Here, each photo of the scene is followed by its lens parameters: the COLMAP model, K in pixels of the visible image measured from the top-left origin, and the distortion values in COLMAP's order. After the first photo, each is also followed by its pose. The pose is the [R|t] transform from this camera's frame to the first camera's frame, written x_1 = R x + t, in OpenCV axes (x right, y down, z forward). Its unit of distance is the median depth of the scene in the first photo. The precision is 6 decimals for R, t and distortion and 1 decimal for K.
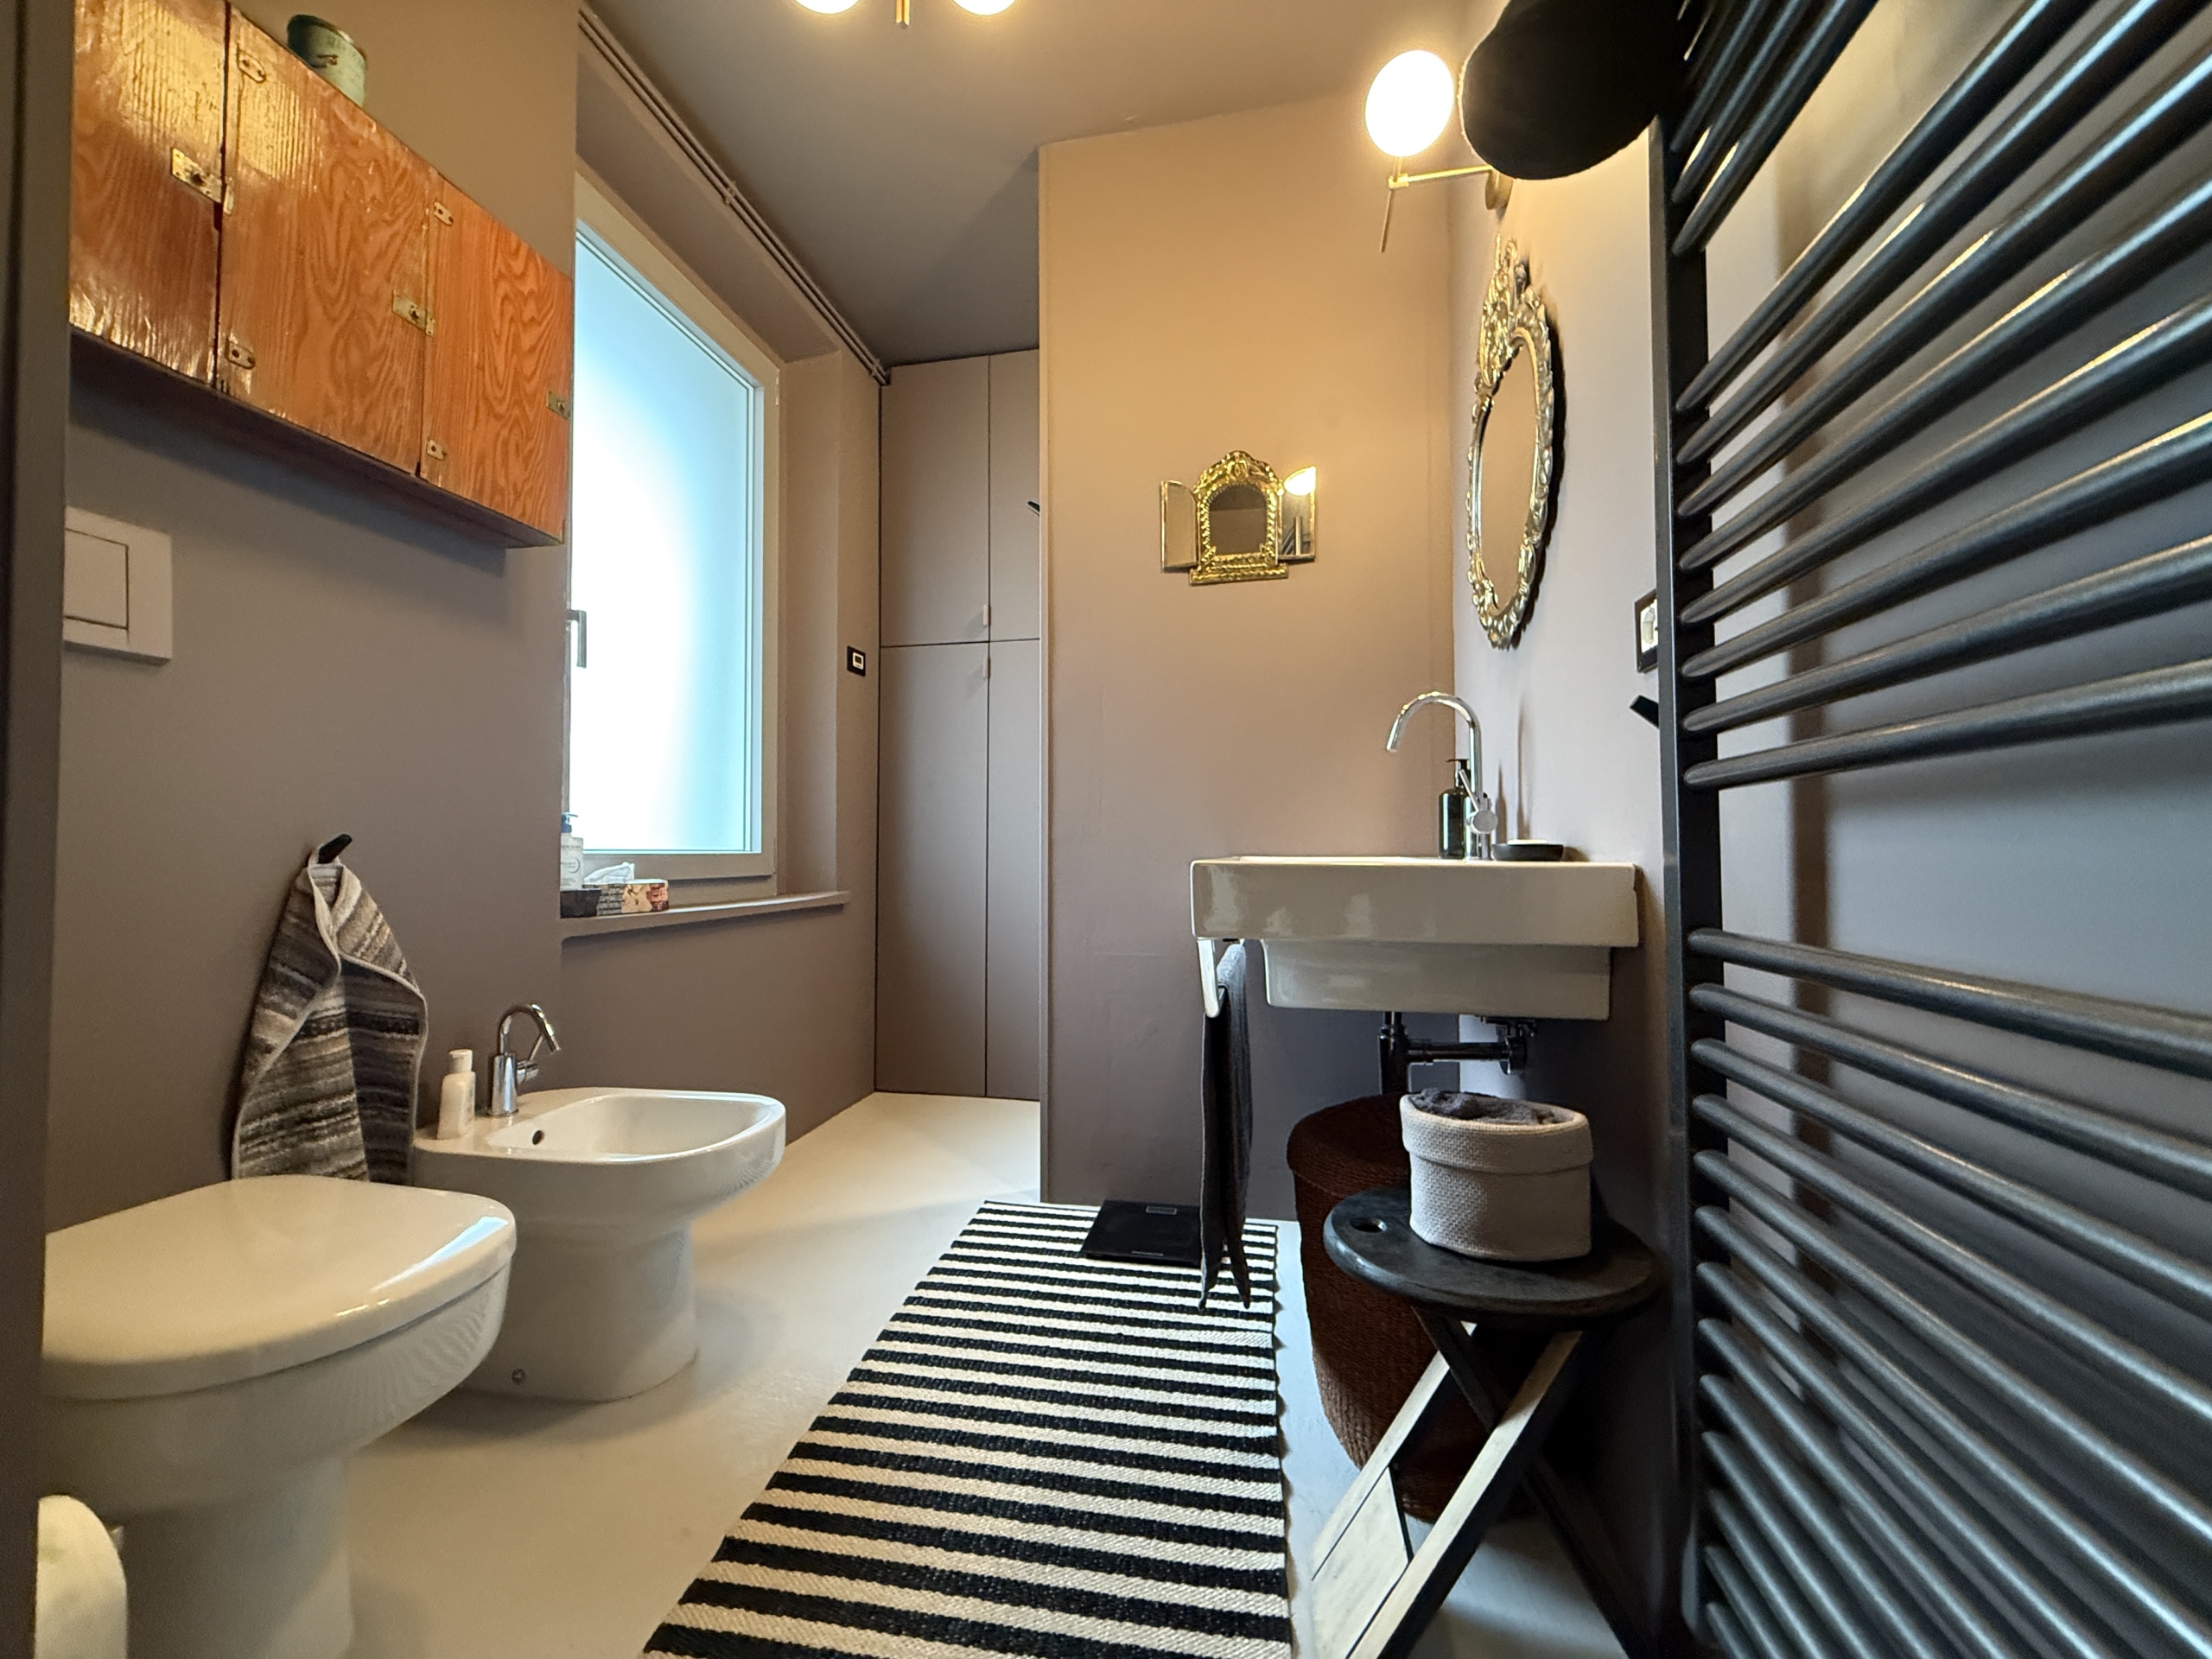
lens RADIAL K [[882.0, 0, 1107.7], [0, 882.0, 832.0], [0, 0, 1]] dist [-0.001417, 0.000420]
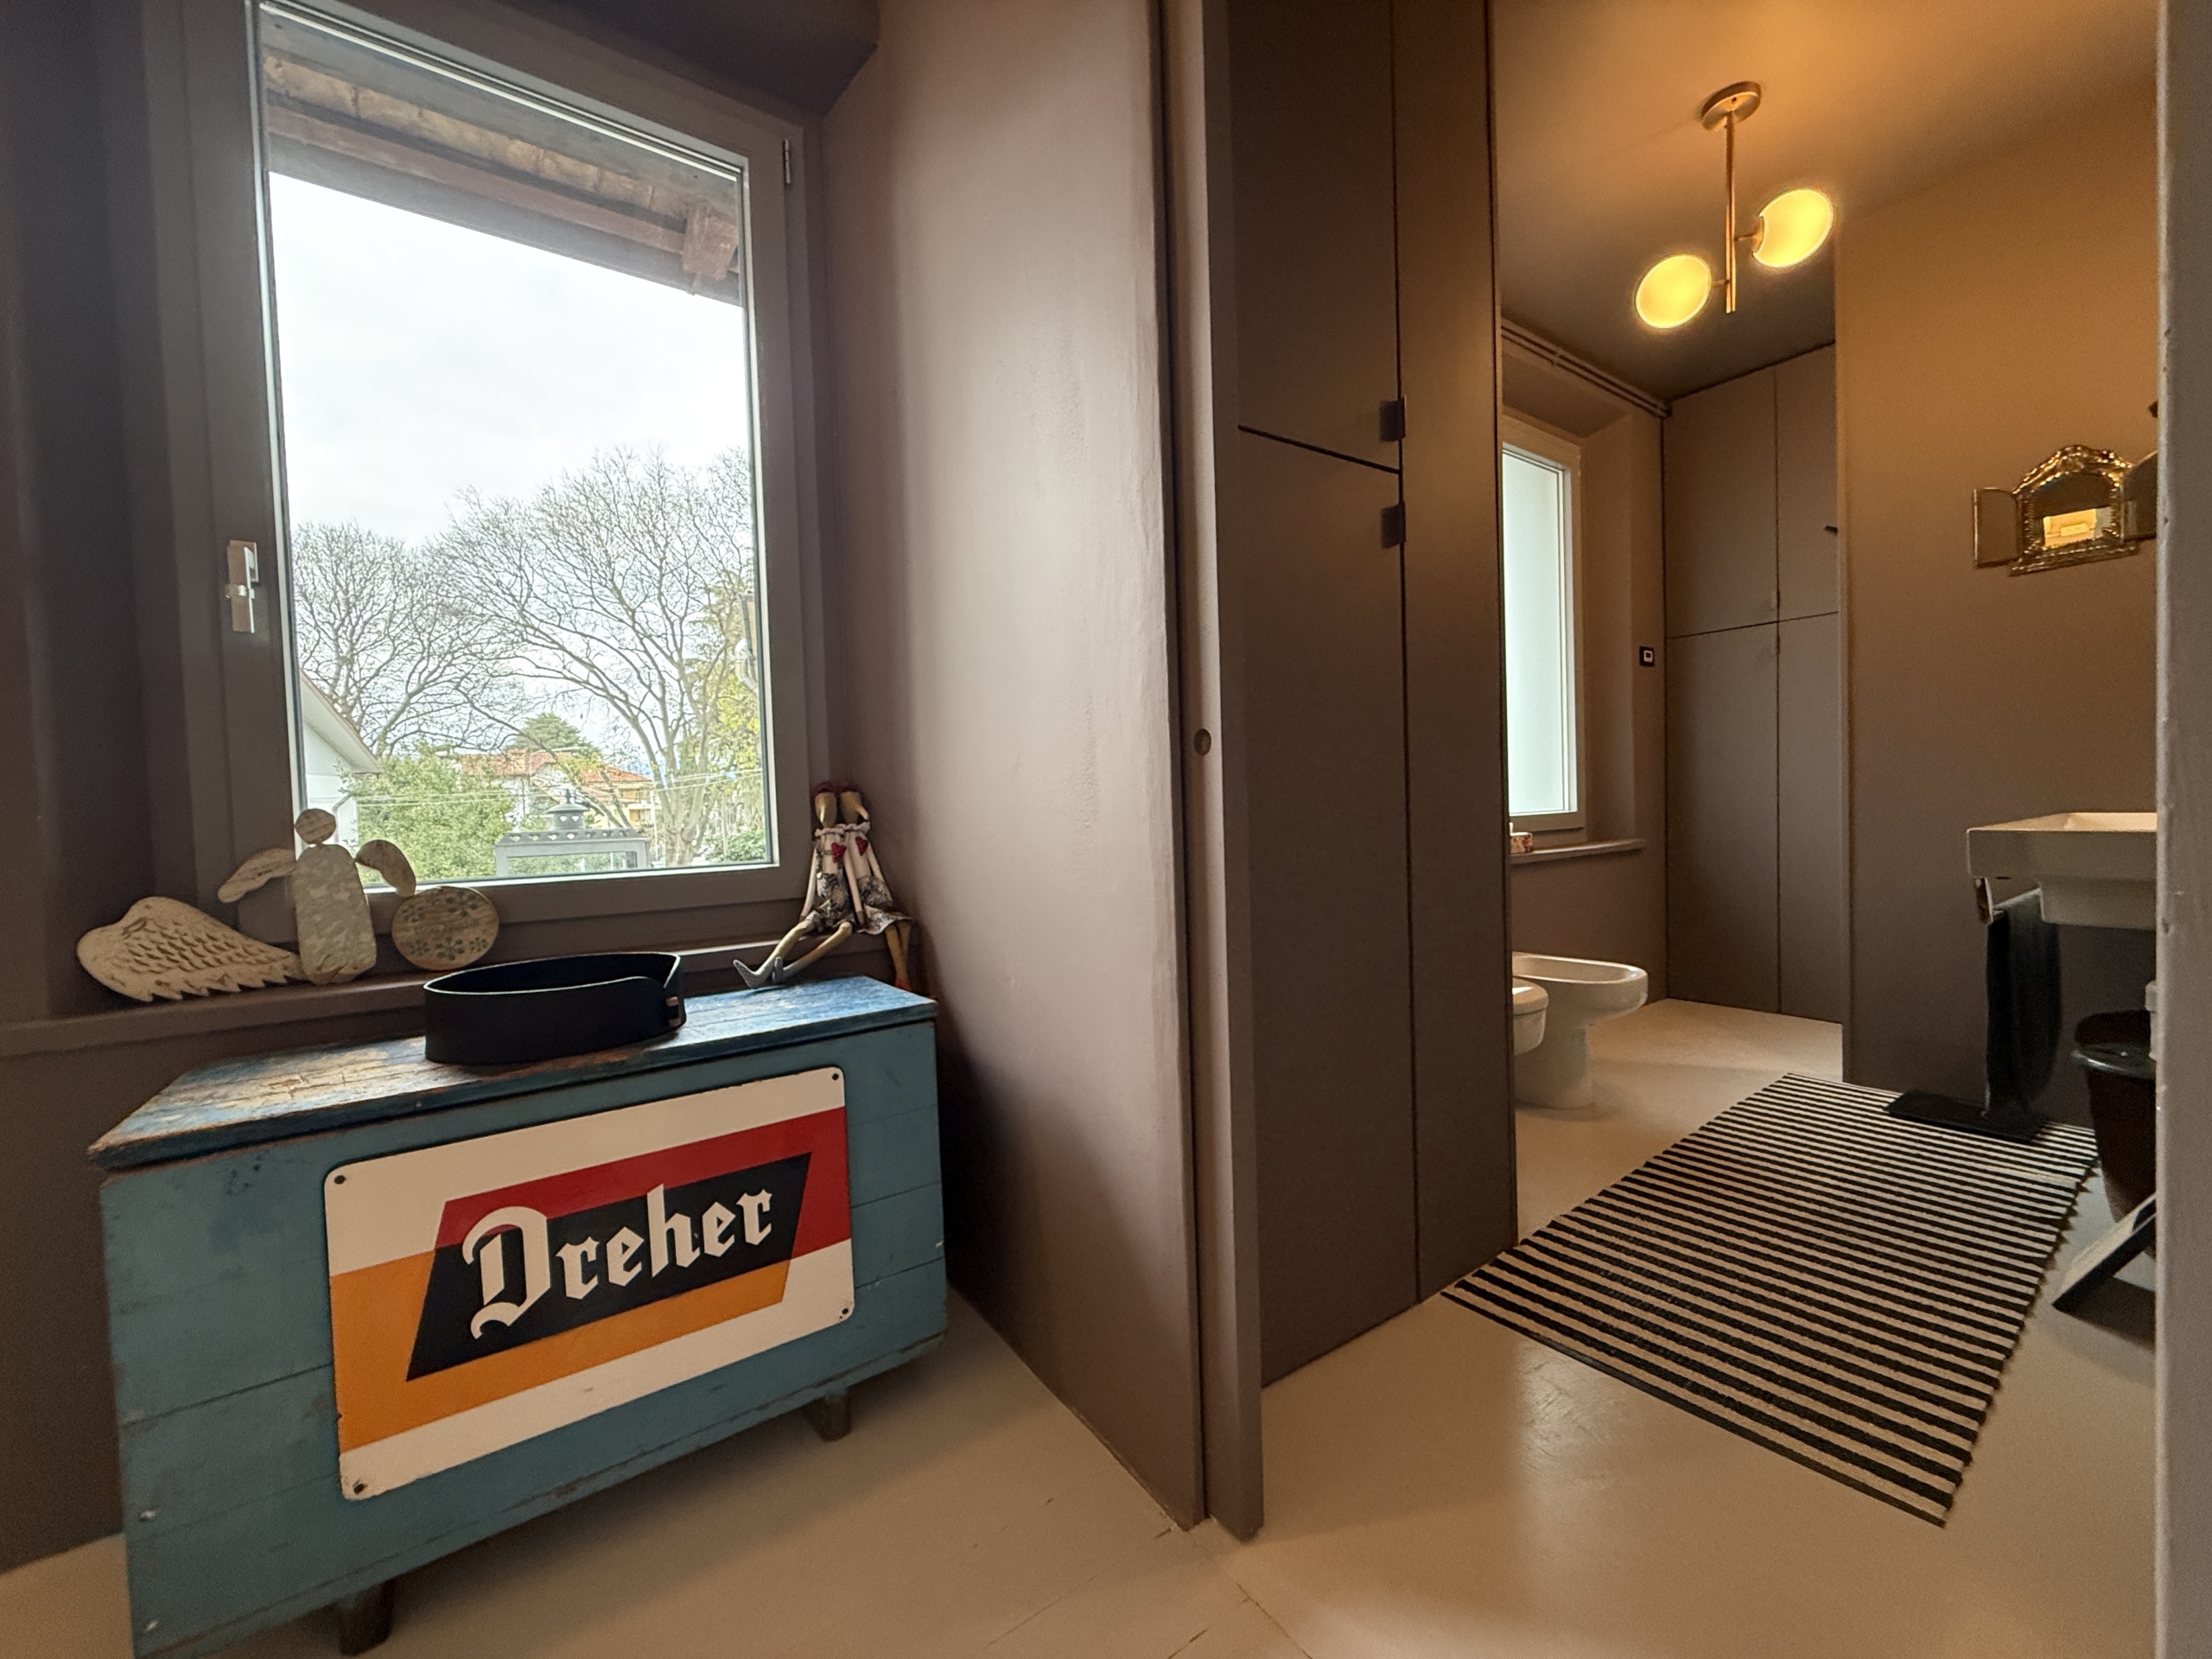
lens RADIAL K [[882.0, 0, 1099.7], [0, 882.0, 833.0], [0, 0, 1]] dist [-0.001417, 0.000420]
pose [[0.722766, -0.000920, -0.691092, 0.029964], [0.049965, 0.997452, 0.050927, -0.063180], [0.689284, -0.071339, 0.720970, -0.658744]]
